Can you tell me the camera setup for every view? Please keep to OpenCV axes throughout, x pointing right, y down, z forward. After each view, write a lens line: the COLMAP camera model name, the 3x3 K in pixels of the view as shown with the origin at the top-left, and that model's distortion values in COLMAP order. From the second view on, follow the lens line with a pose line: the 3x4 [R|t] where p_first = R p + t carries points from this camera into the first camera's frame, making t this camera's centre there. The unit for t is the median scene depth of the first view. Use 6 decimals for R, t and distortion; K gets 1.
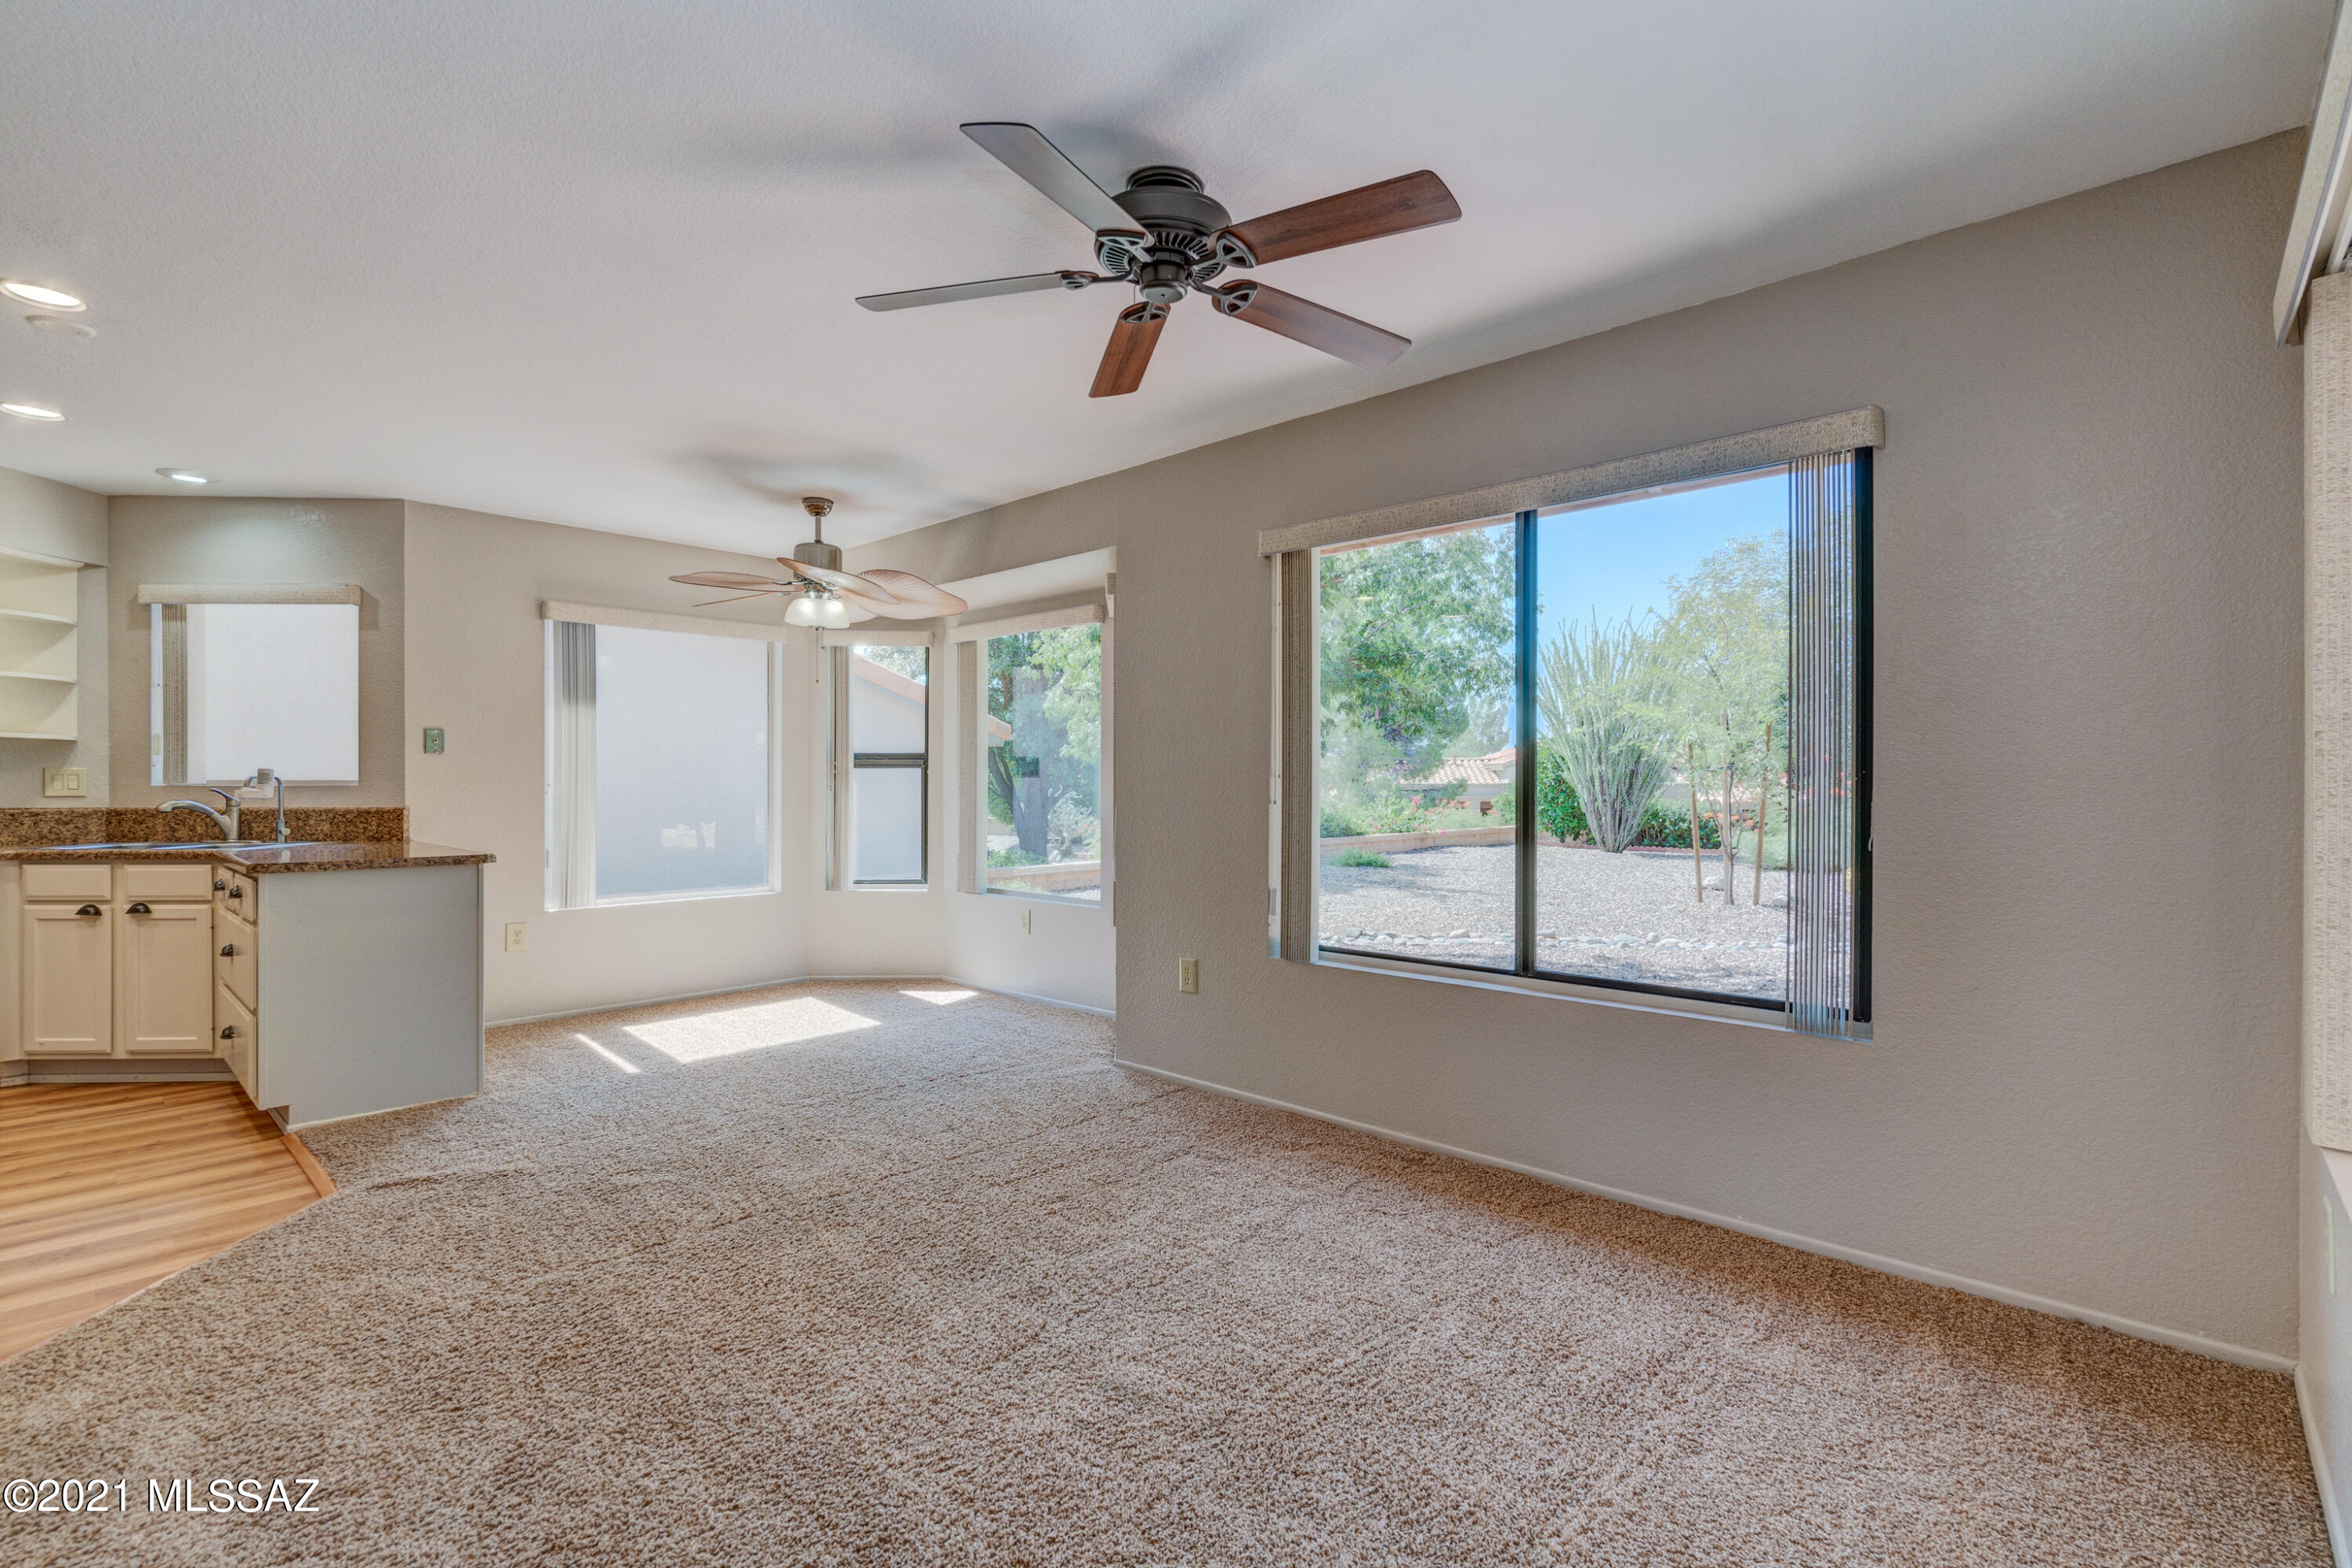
lens RADIAL K [[1085.7, 0, 1203.8], [0, 1085.7, 777.1], [0, 0, 1]] dist [-0.006421, 0.003595]
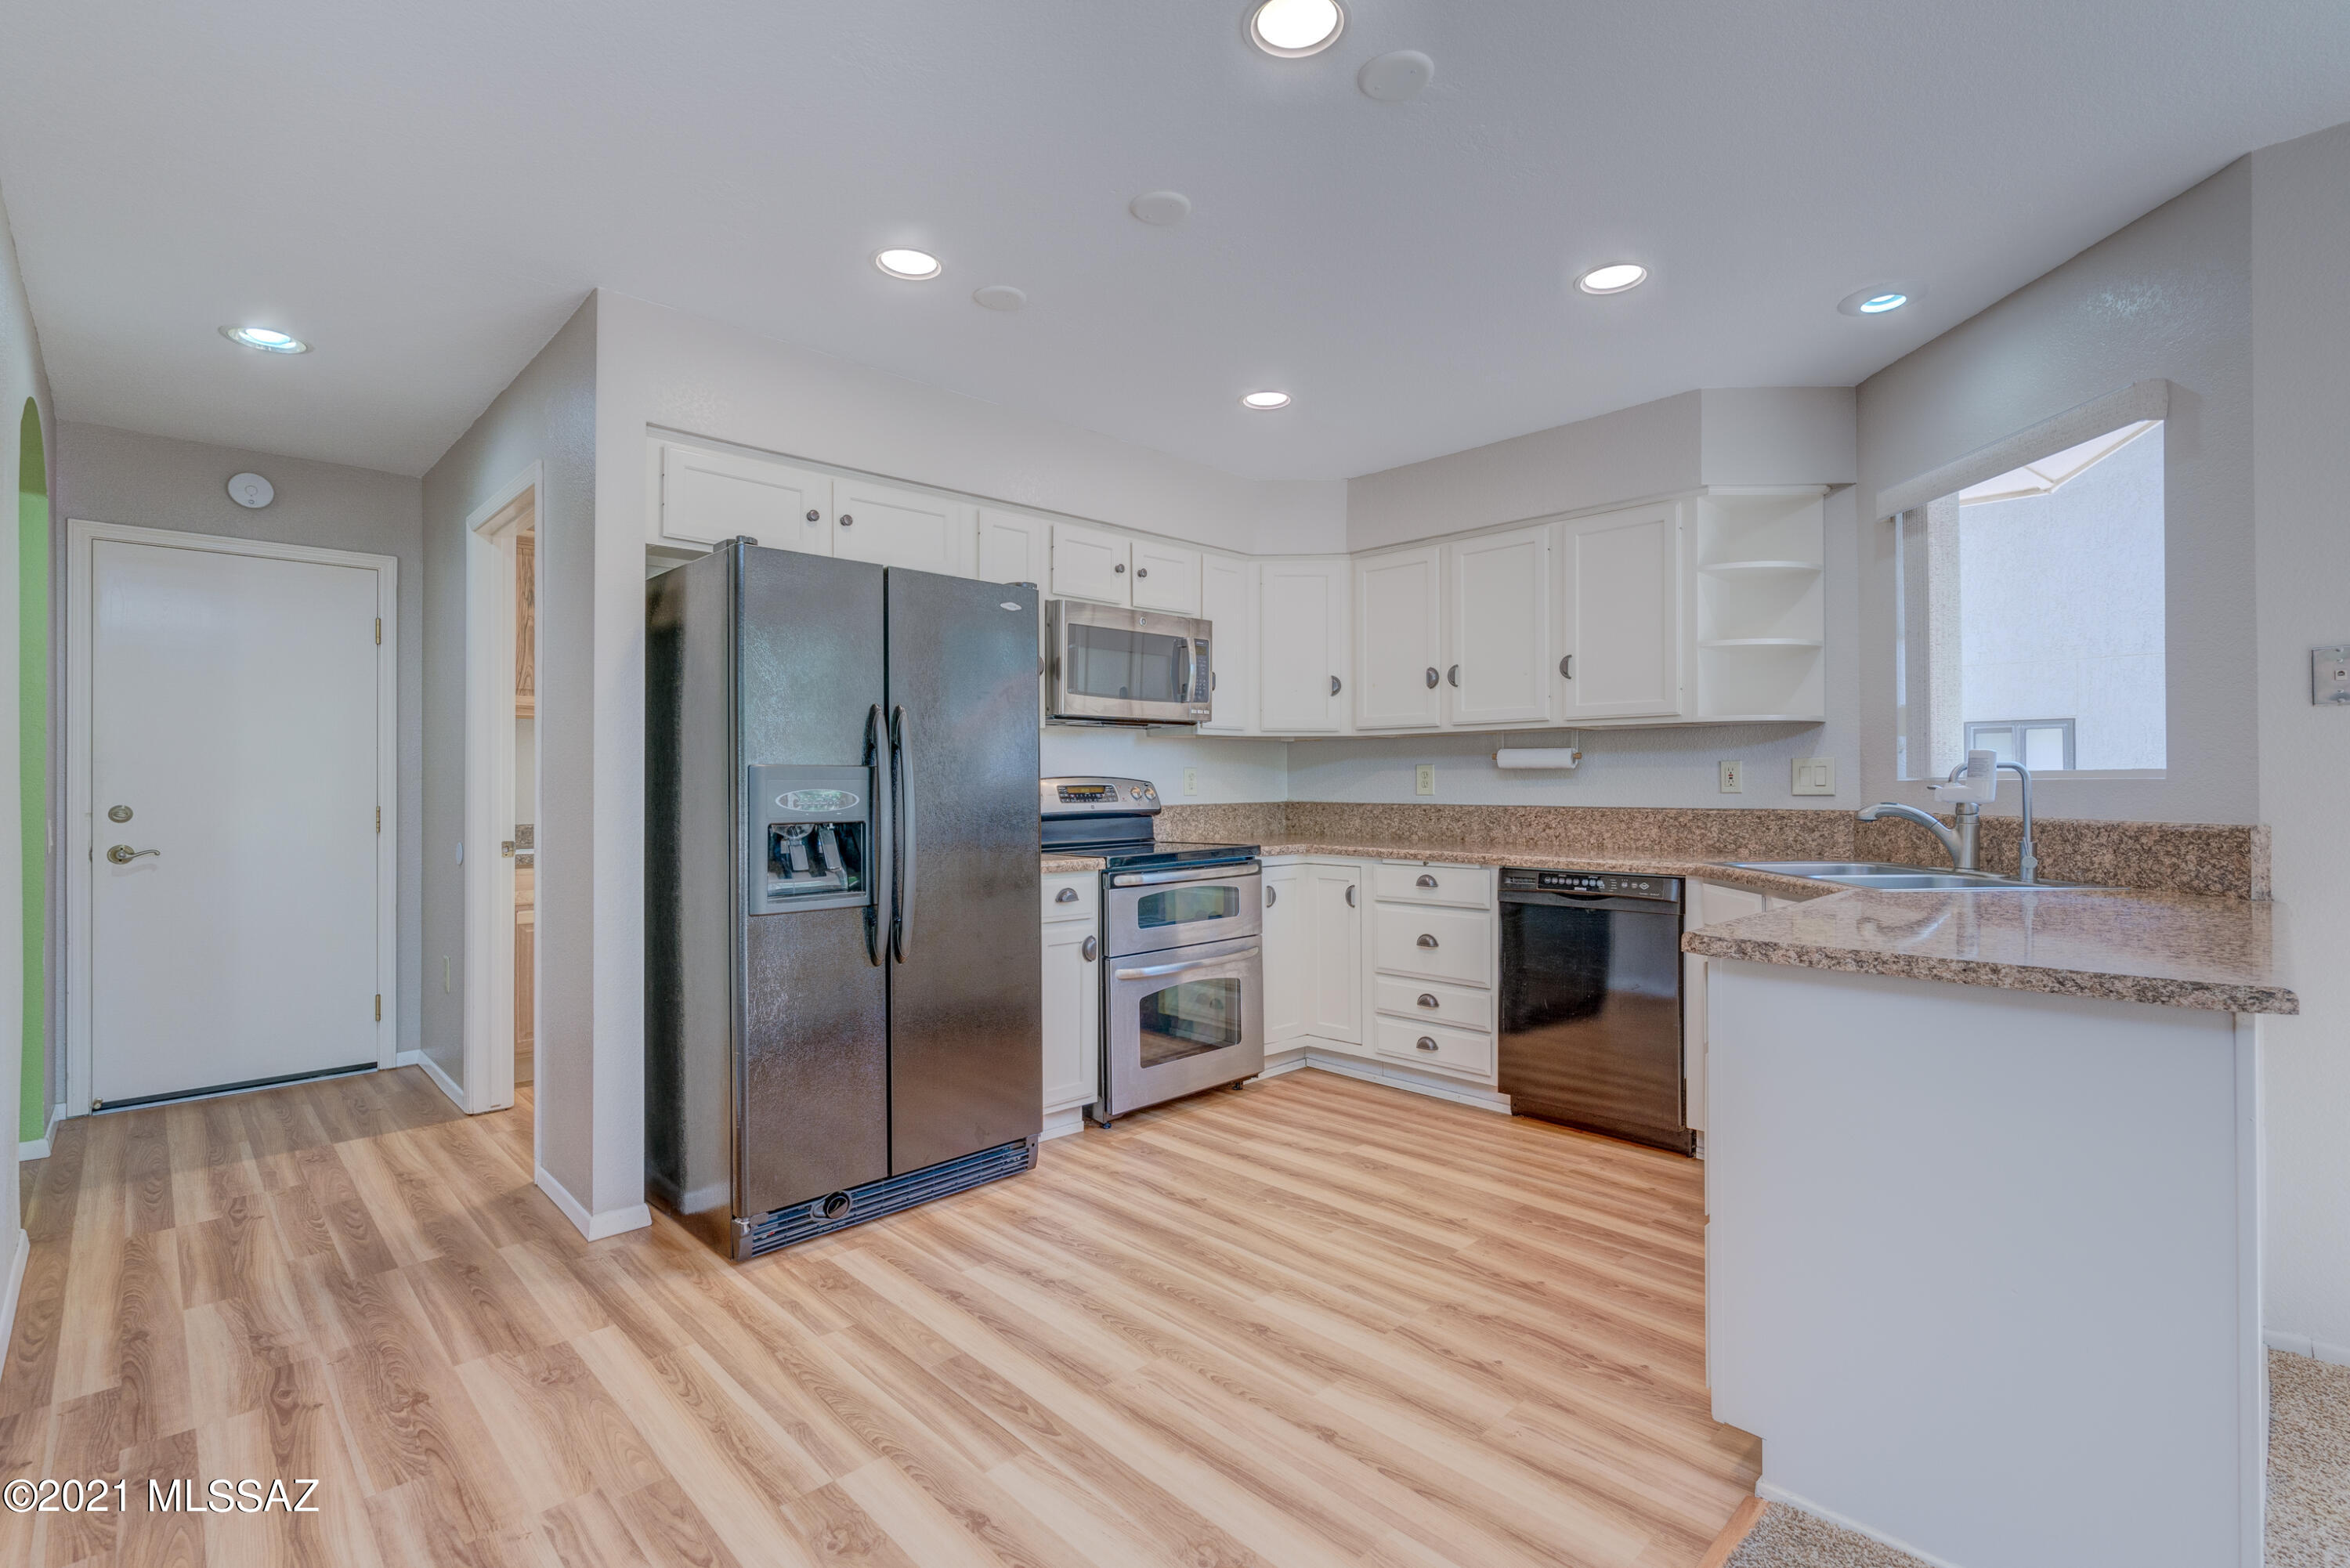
lens RADIAL K [[1084.7, 0, 1117.8], [0, 1084.7, 775.0], [0, 0, 1]] dist [-0.006421, 0.003595]
pose [[-0.069756, -0.007075, -0.997539, -0.255811], [0.009947, 0.999920, -0.007787, 0.004937], [0.997515, -0.010466, -0.069680, 0.560435]]
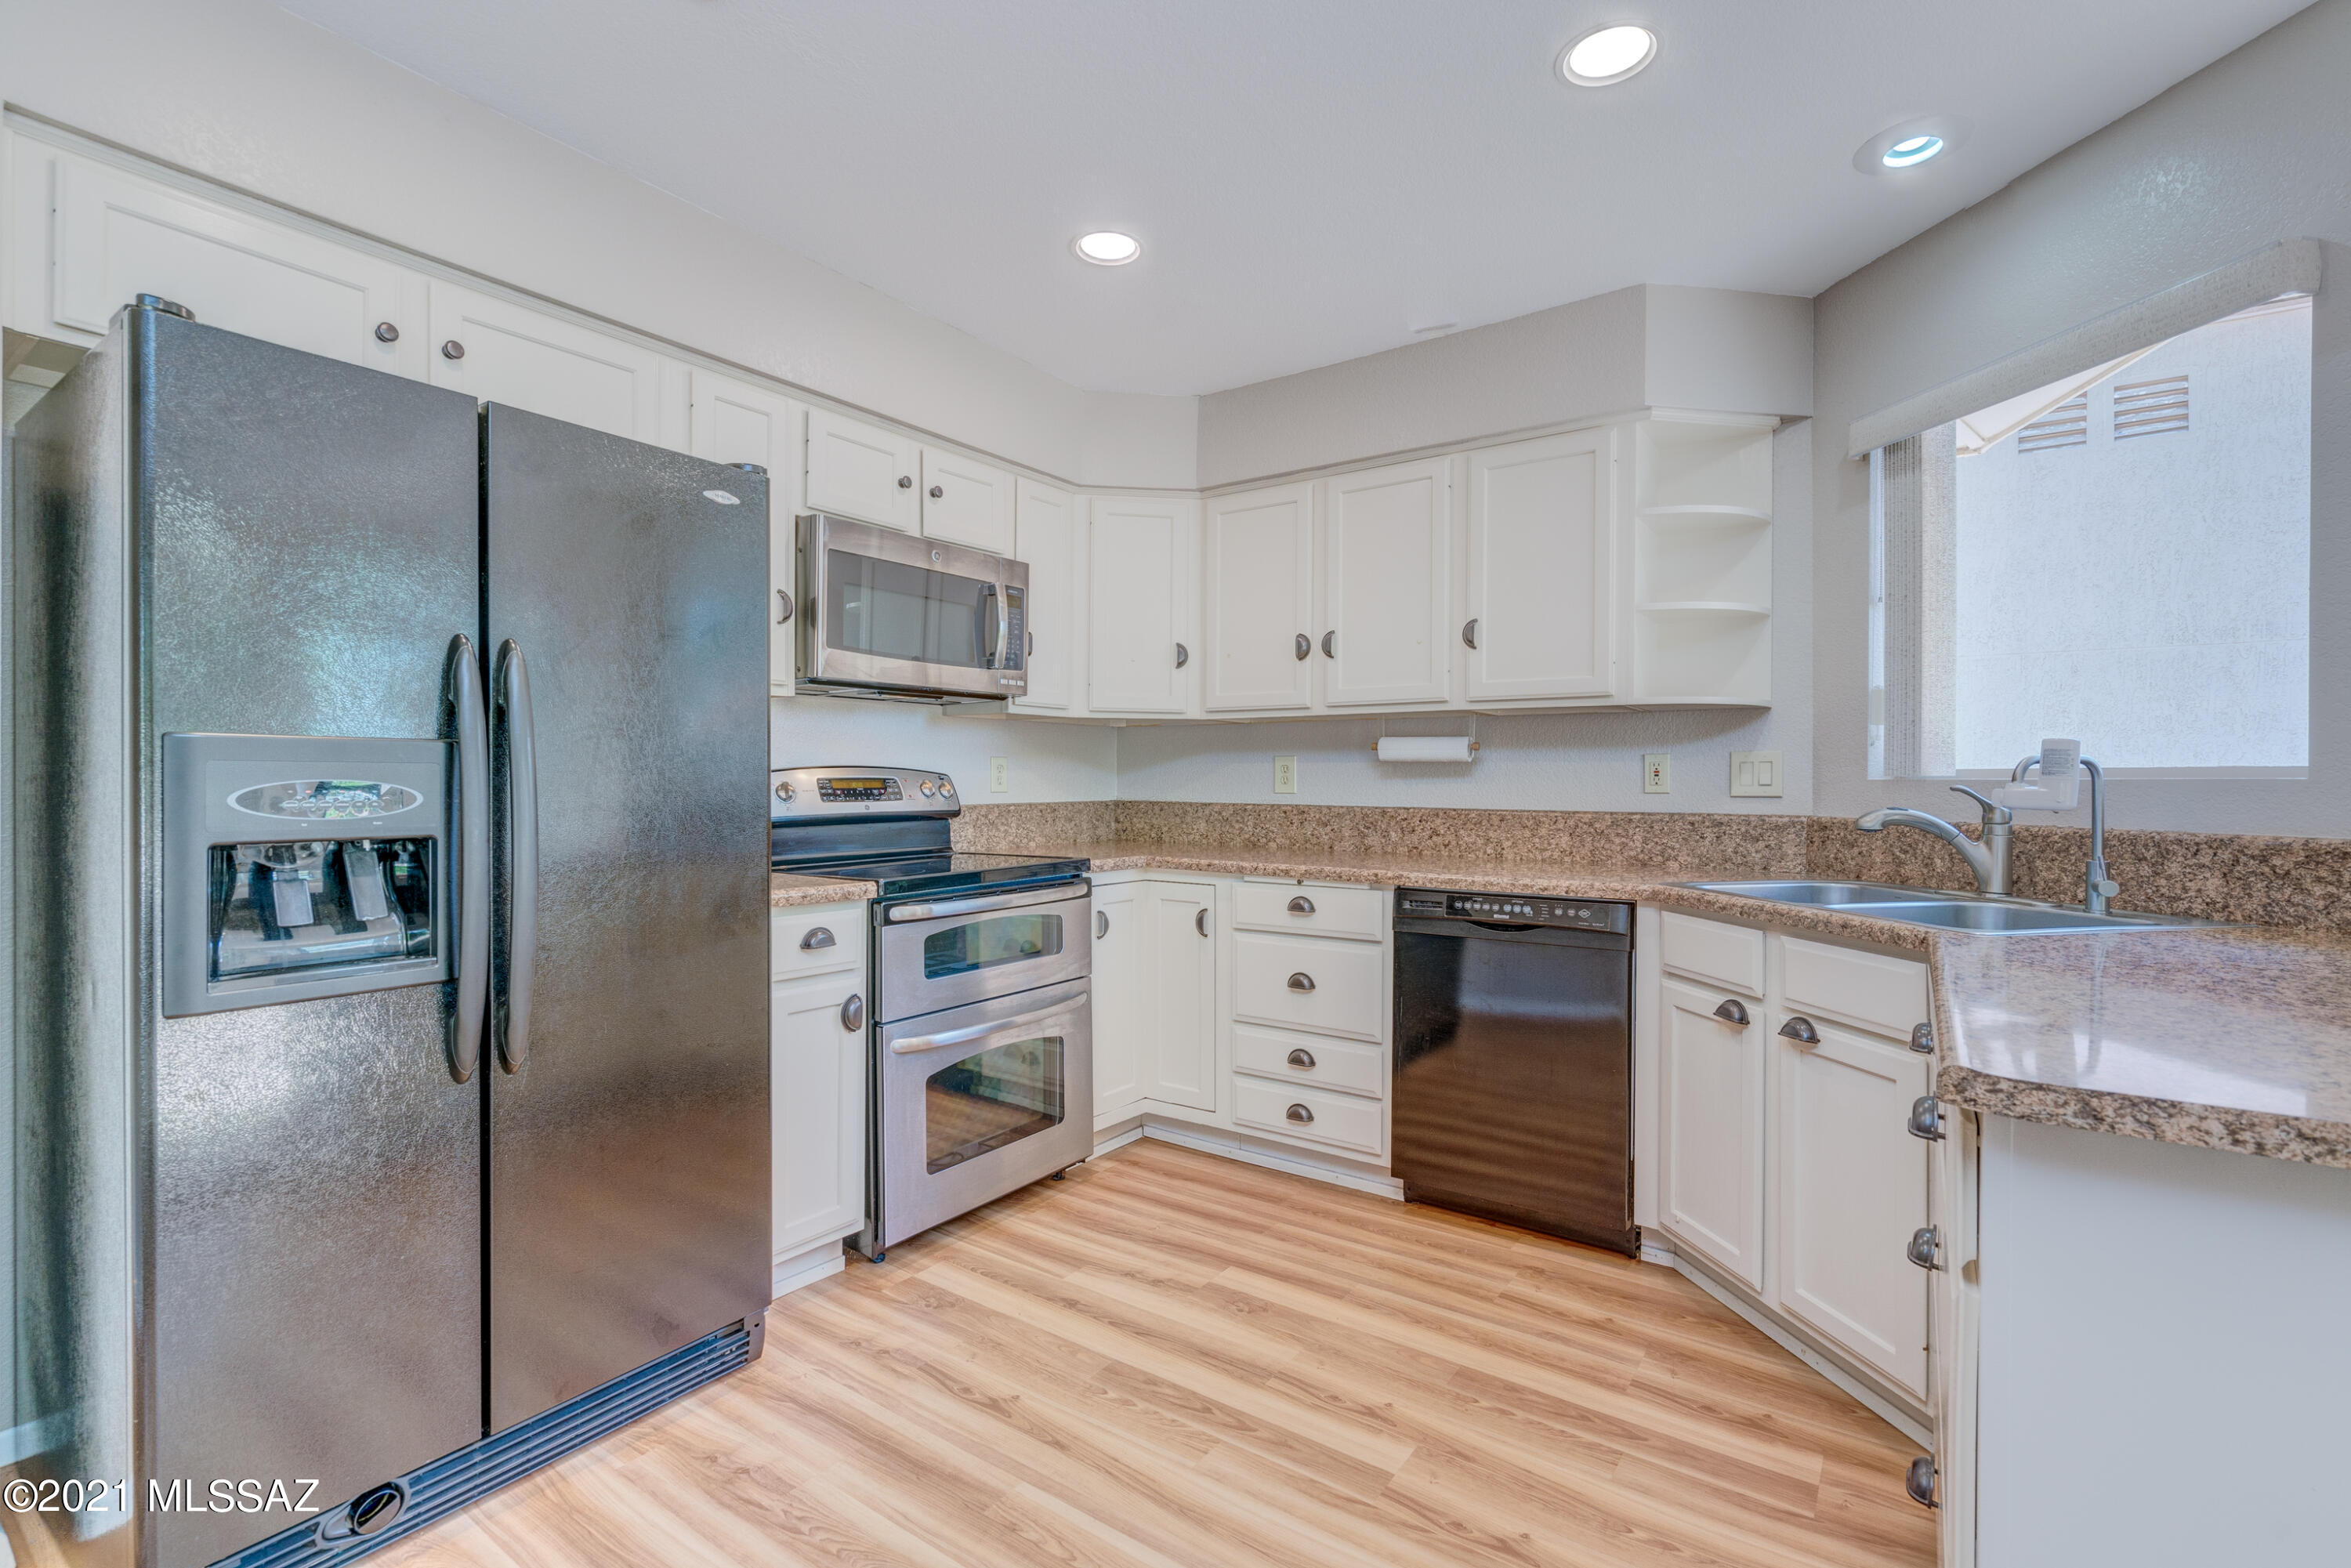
lens RADIAL K [[1085.2, 0, 1144.5], [0, 1085.2, 788.9], [0, 0, 1]] dist [-0.006421, 0.003595]
pose [[0.131588, 0.011442, -0.991238, -0.468571], [0.002434, 0.999927, 0.011866, 0.005230], [0.991301, -0.003974, 0.131551, 0.559032]]
